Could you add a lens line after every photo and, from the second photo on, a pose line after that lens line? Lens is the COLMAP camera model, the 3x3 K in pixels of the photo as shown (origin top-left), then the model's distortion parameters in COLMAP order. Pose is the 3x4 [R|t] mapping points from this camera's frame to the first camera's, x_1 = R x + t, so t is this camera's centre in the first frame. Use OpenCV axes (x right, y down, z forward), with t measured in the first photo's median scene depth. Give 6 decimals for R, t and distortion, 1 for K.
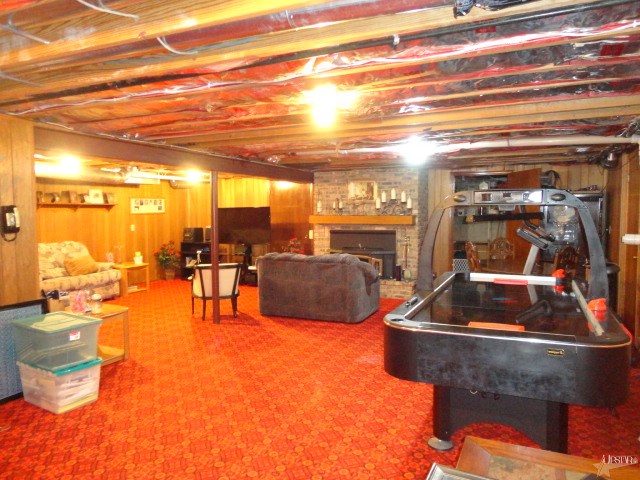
lens RADIAL K [[470.4, 0, 319.5], [0, 470.4, 239.0], [0, 0, 1]] dist [-0.008109, -0.001929]
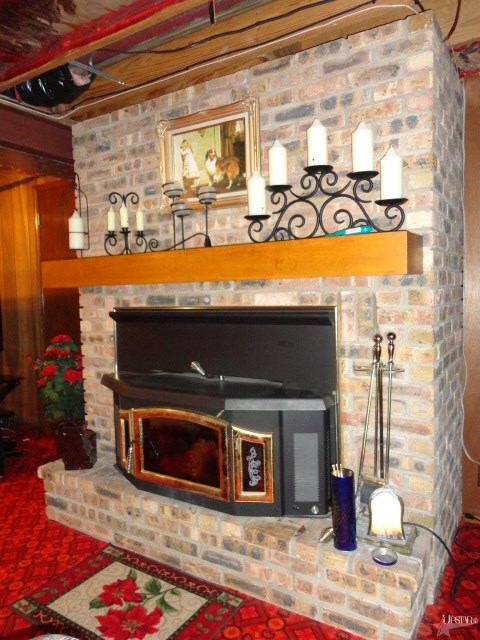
lens RADIAL K [[470.4, 0, 240.3], [0, 470.4, 321.1], [0, 0, 1]] dist [-0.008109, -0.001929]
pose [[0.993453, -0.015426, -0.113191, 0.143245], [0.015401, 0.999881, -0.001094, -0.011622], [0.113195, -0.000657, 0.993573, 0.765968]]
